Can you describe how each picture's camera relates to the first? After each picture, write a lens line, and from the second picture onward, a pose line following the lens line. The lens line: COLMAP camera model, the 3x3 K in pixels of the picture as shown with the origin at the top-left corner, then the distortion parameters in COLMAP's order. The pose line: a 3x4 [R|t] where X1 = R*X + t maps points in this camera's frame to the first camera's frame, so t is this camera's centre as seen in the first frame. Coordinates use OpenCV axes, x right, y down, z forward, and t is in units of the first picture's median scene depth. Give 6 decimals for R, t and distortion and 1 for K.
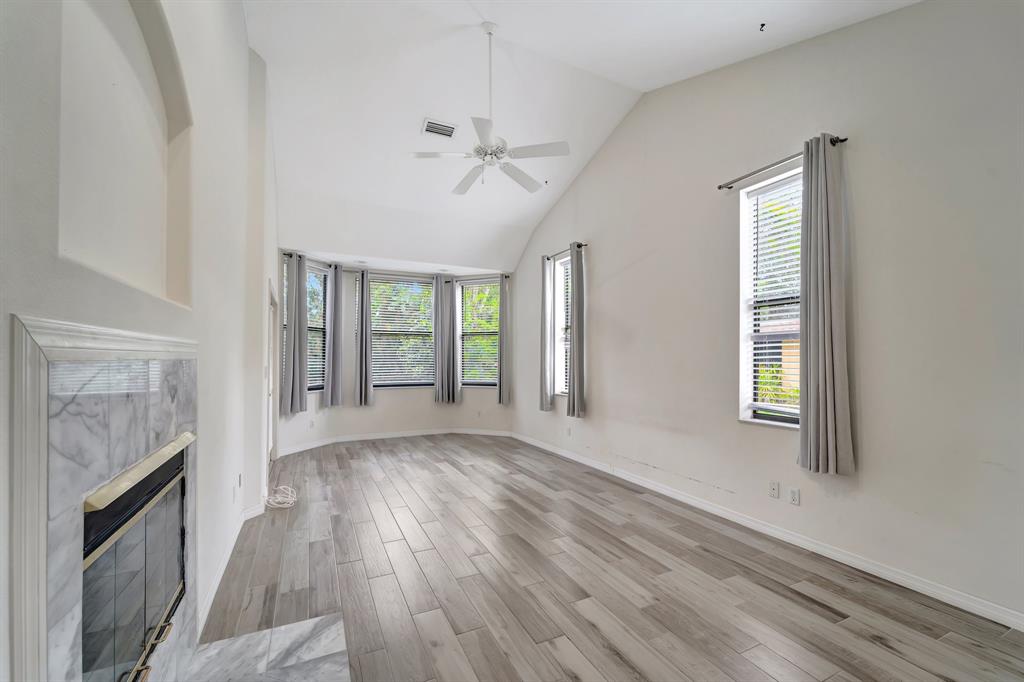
lens RADIAL K [[420.0, 0, 508.9], [0, 420.0, 354.8], [0, 0, 1]] dist [-0.001434, -0.000690]
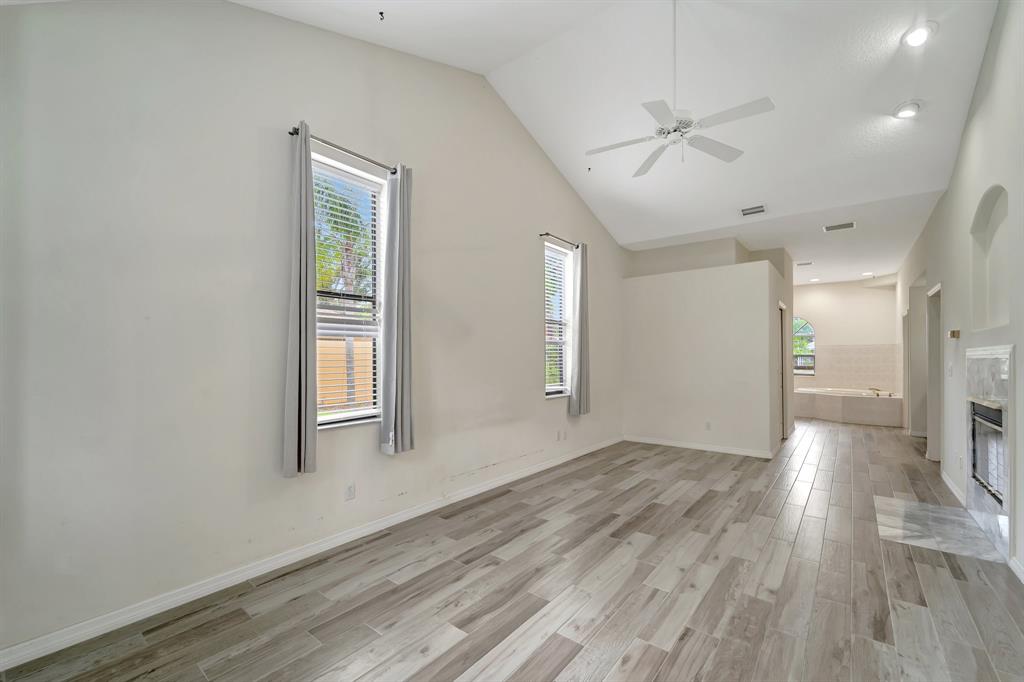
lens RADIAL K [[420.0, 0, 522.1], [0, 420.0, 351.6], [0, 0, 1]] dist [-0.001434, -0.000690]
pose [[-0.445722, 0.012539, 0.895084, -0.570178], [-0.006830, 0.999825, -0.017407, 0.016152], [-0.895145, -0.013872, -0.445559, 1.365631]]
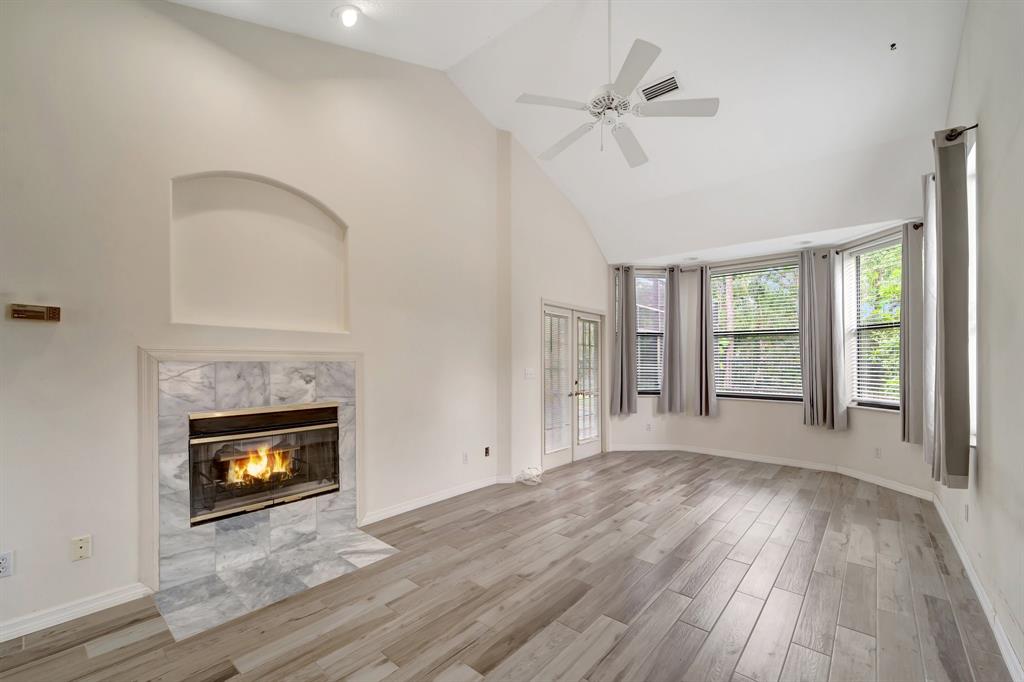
lens RADIAL K [[420.0, 0, 512.9], [0, 420.0, 368.7], [0, 0, 1]] dist [-0.001434, -0.000690]
pose [[0.399857, 0.015345, -0.916449, 0.491699], [0.001584, 0.999847, 0.017432, 0.003538], [0.916576, -0.008422, 0.399771, 0.407582]]
